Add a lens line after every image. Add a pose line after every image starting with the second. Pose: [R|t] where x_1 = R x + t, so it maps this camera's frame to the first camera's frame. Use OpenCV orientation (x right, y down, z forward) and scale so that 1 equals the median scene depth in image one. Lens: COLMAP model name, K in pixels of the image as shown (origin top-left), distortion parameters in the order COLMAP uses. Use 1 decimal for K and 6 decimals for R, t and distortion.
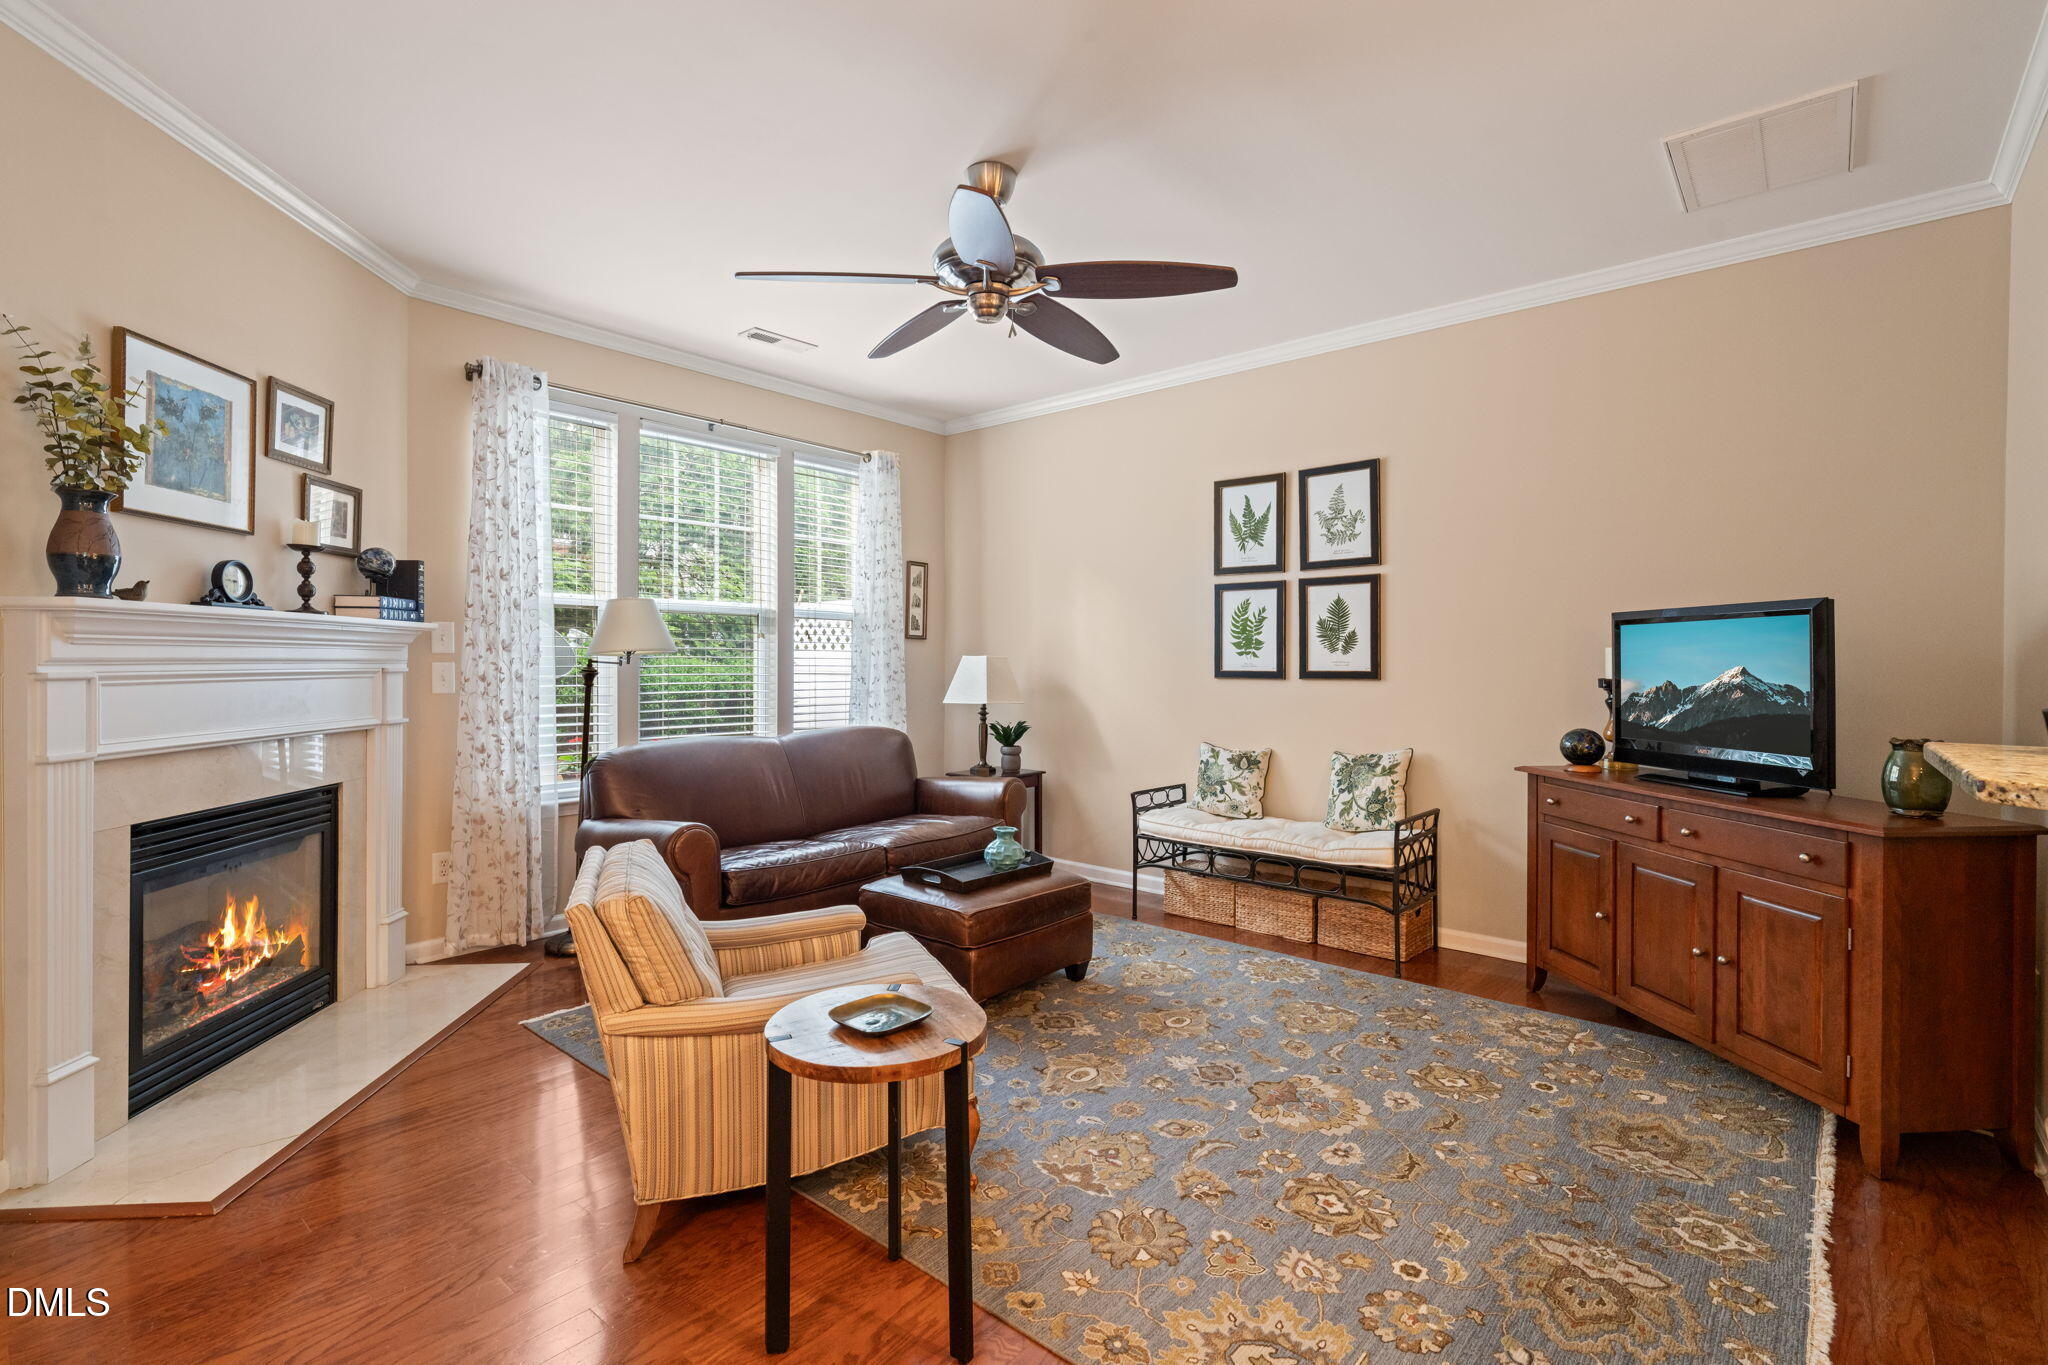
lens RADIAL K [[940.7, 0, 1013.0], [0, 940.7, 667.1], [0, 0, 1]] dist [-0.000546, -0.000146]
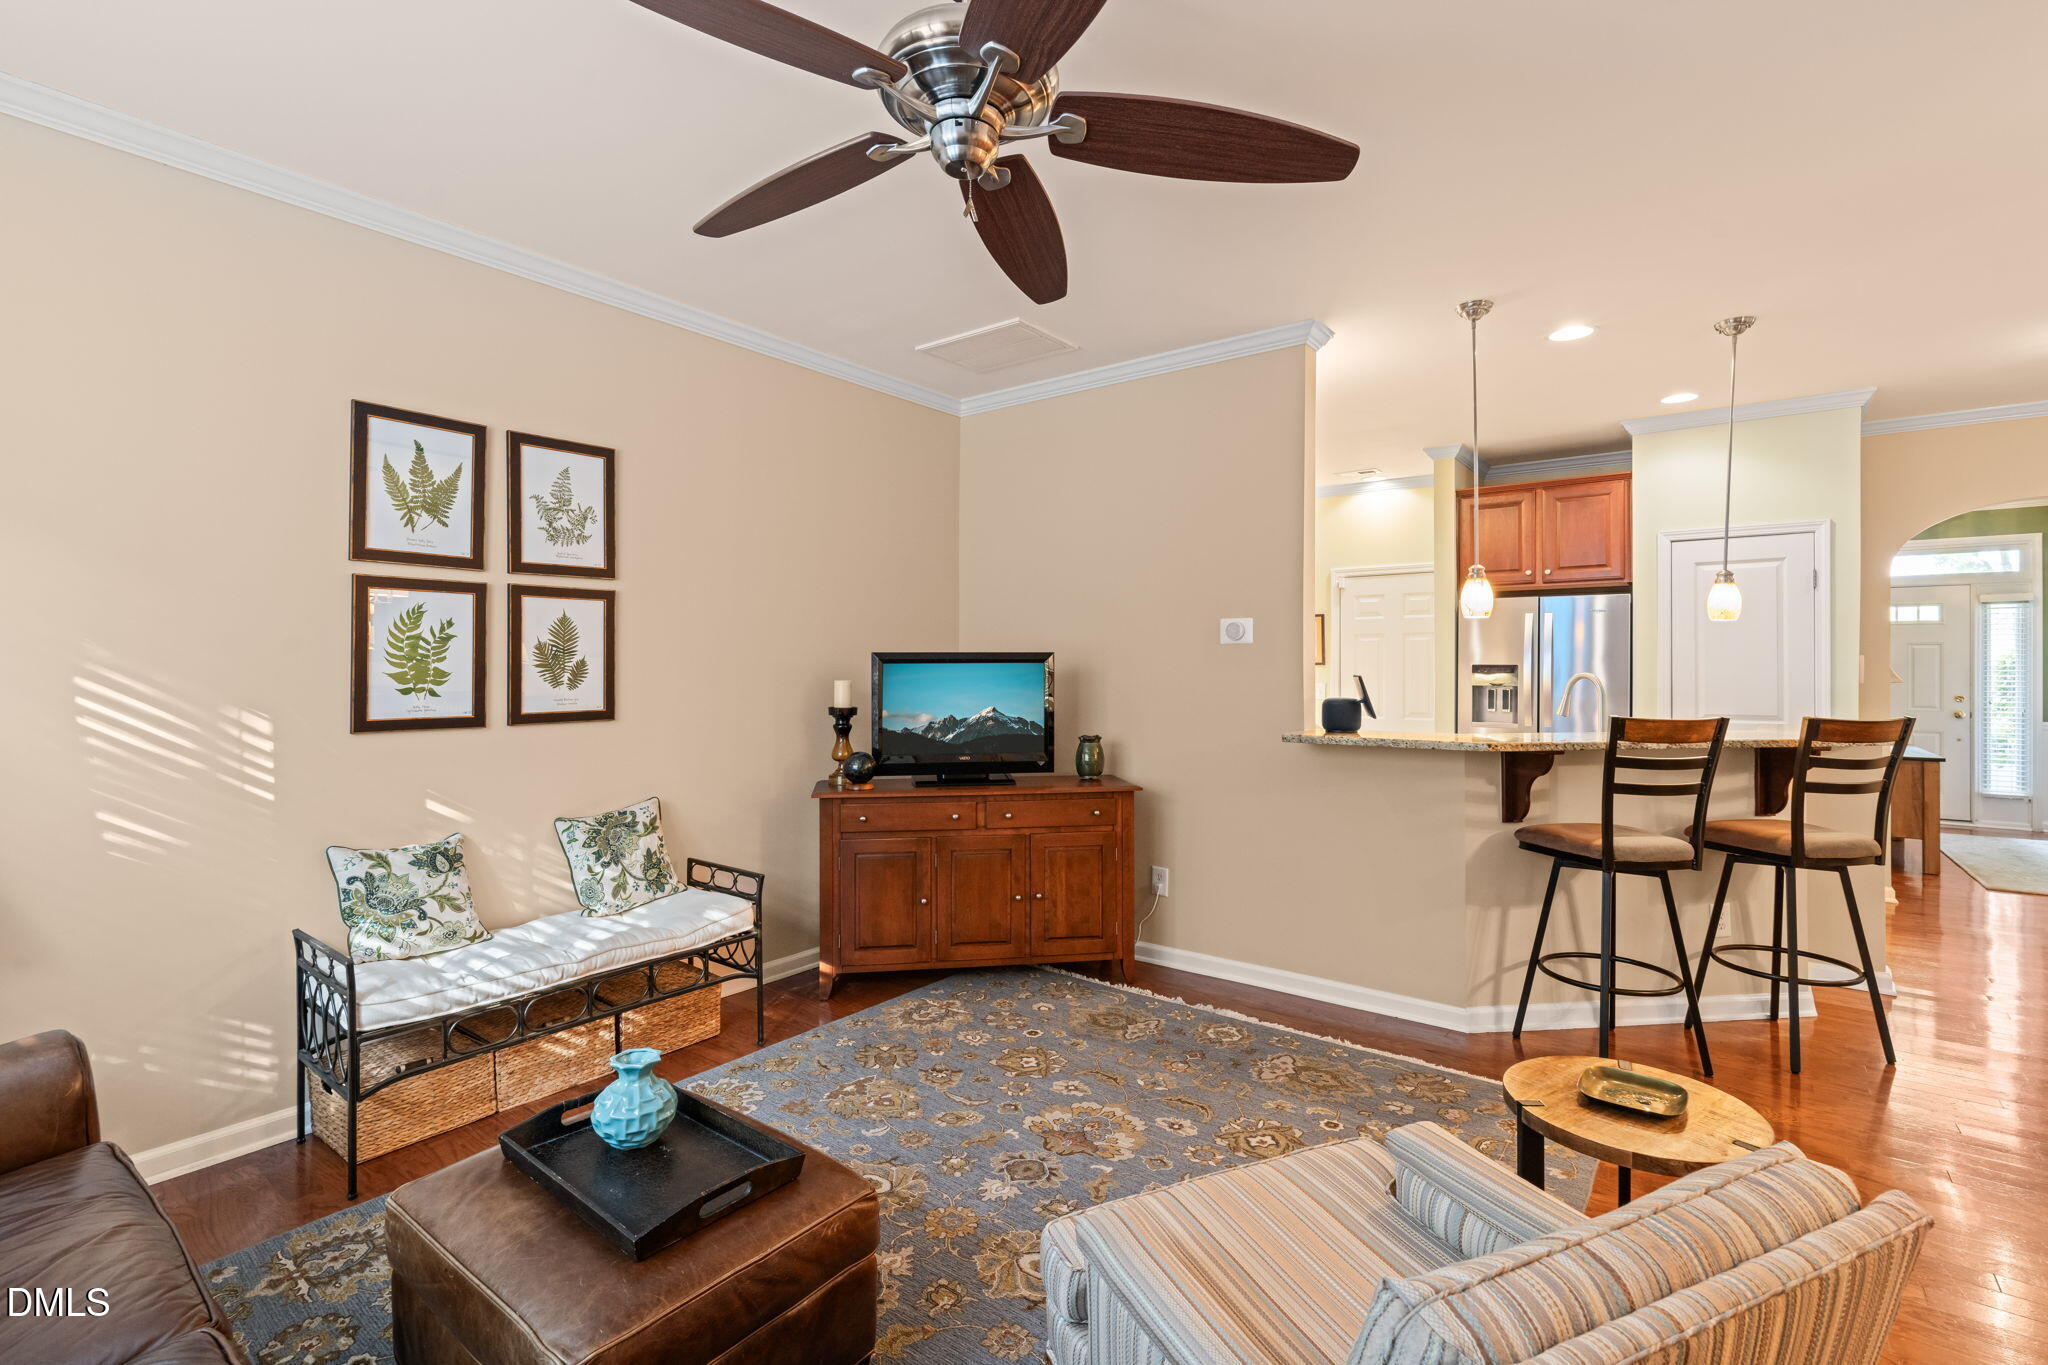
lens RADIAL K [[940.7, 0, 1013.0], [0, 940.7, 667.1], [0, 0, 1]] dist [-0.000546, -0.000146]
pose [[-0.057892, -0.002915, 0.998319, -0.543587], [0.005486, 0.999980, 0.003238, -0.040467], [-0.998308, 0.005665, -0.057875, 0.852523]]
